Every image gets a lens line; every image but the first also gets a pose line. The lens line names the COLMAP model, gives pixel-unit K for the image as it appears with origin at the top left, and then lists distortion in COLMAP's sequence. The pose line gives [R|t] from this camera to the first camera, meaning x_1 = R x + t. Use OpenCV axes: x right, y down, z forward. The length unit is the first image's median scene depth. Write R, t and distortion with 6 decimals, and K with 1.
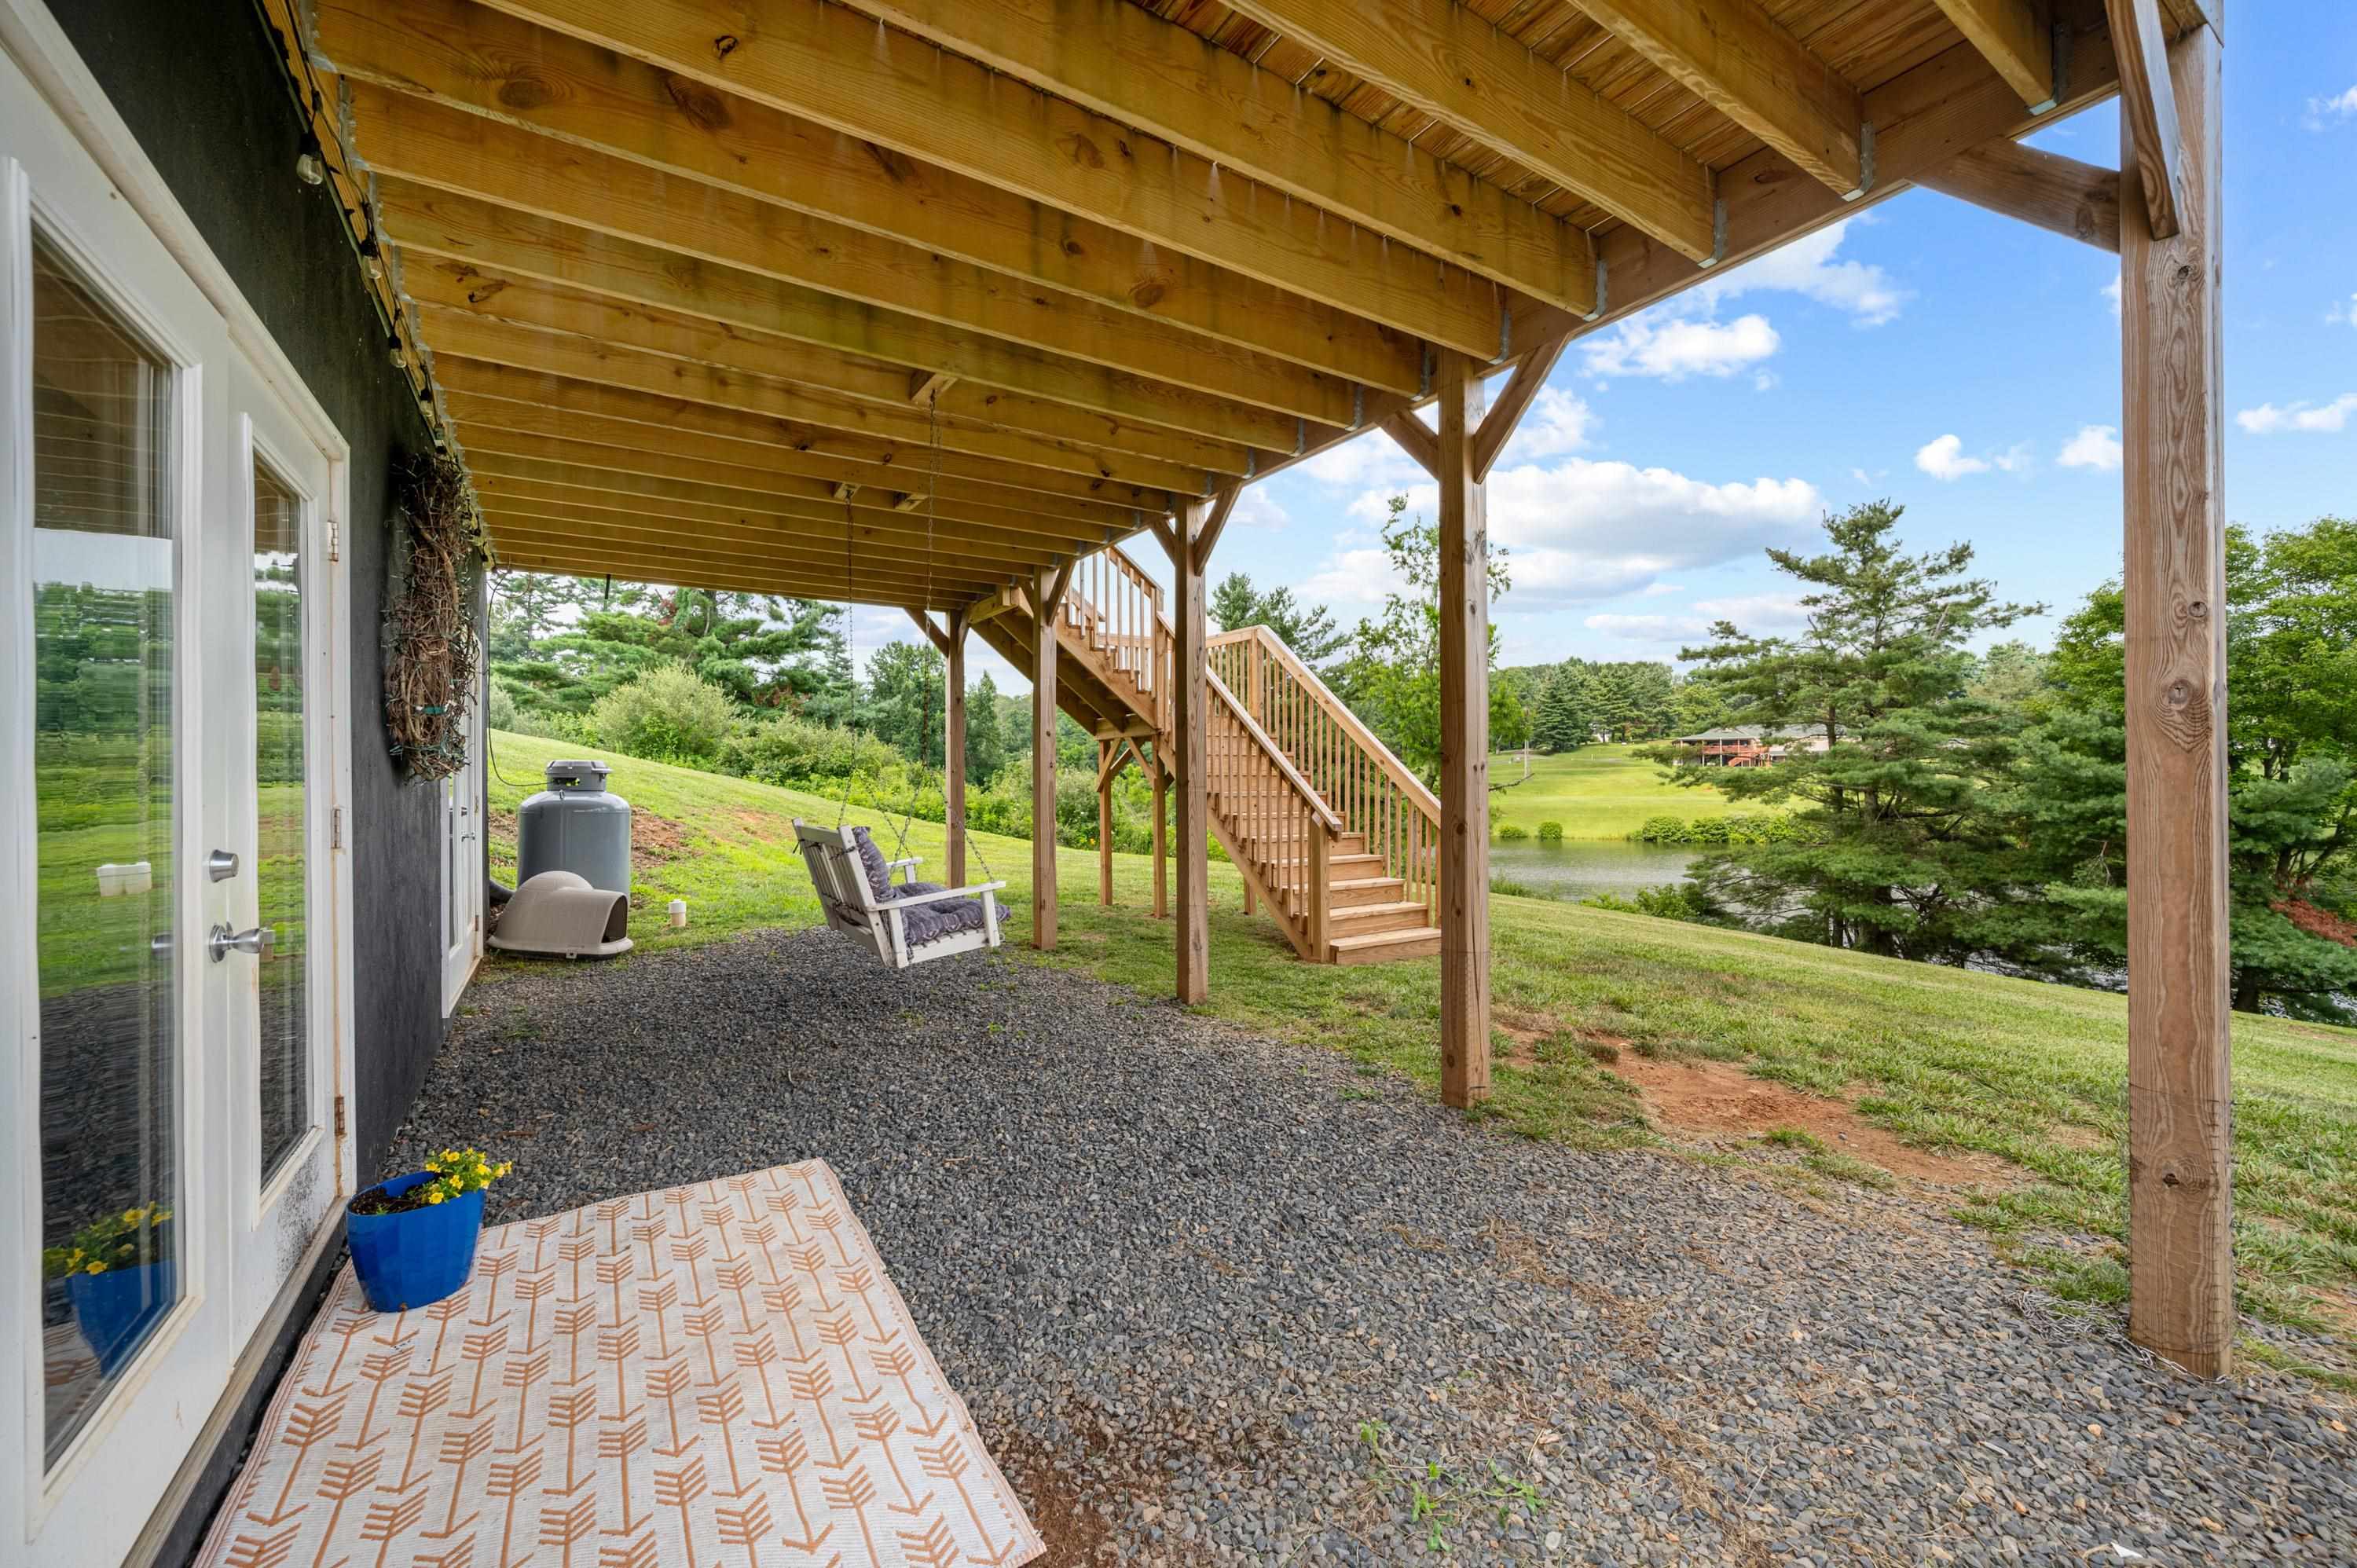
lens RADIAL K [[929.6, 0, 1185.8], [0, 929.6, 780.2], [0, 0, 1]] dist [-0.001676, 0.000218]
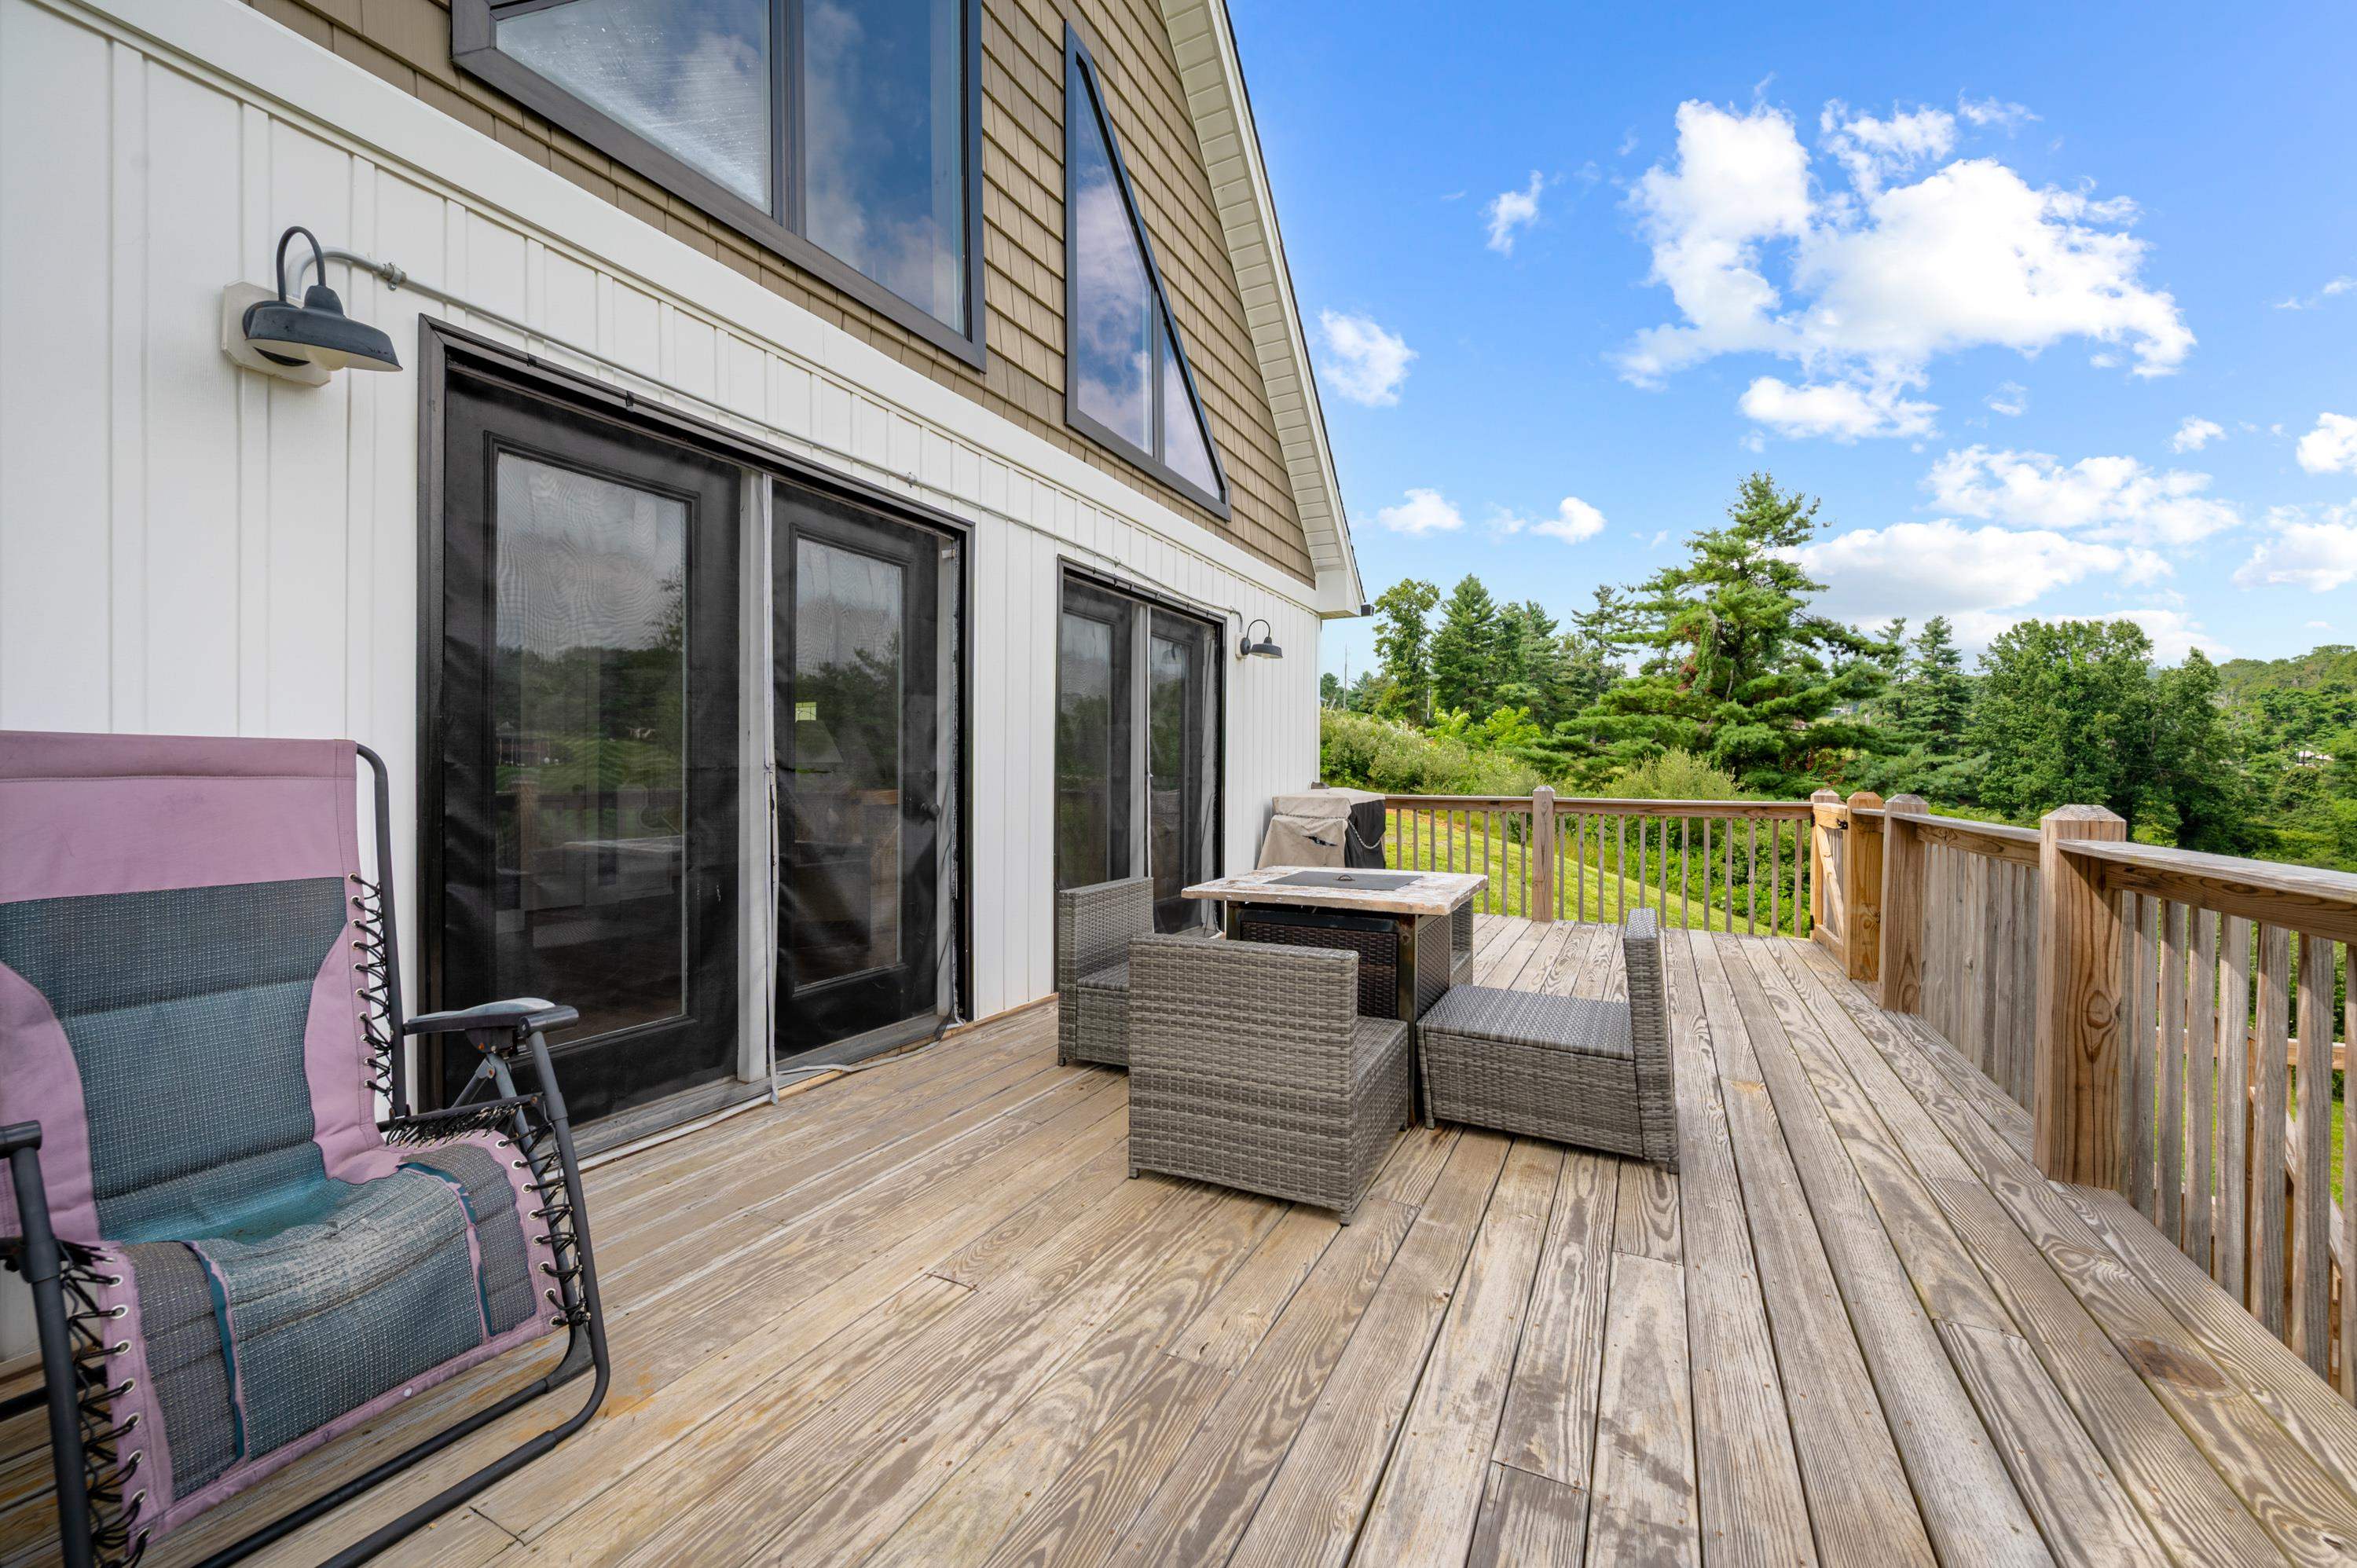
lens RADIAL K [[929.6, 0, 1185.8], [0, 929.6, 780.2], [0, 0, 1]] dist [-0.001676, 0.000218]
pose [[0.499245, 0.014630, -0.866337, 0.031611], [-0.008781, 0.999892, 0.011825, -0.097684], [0.866416, 0.001704, 0.499320, 0.068766]]
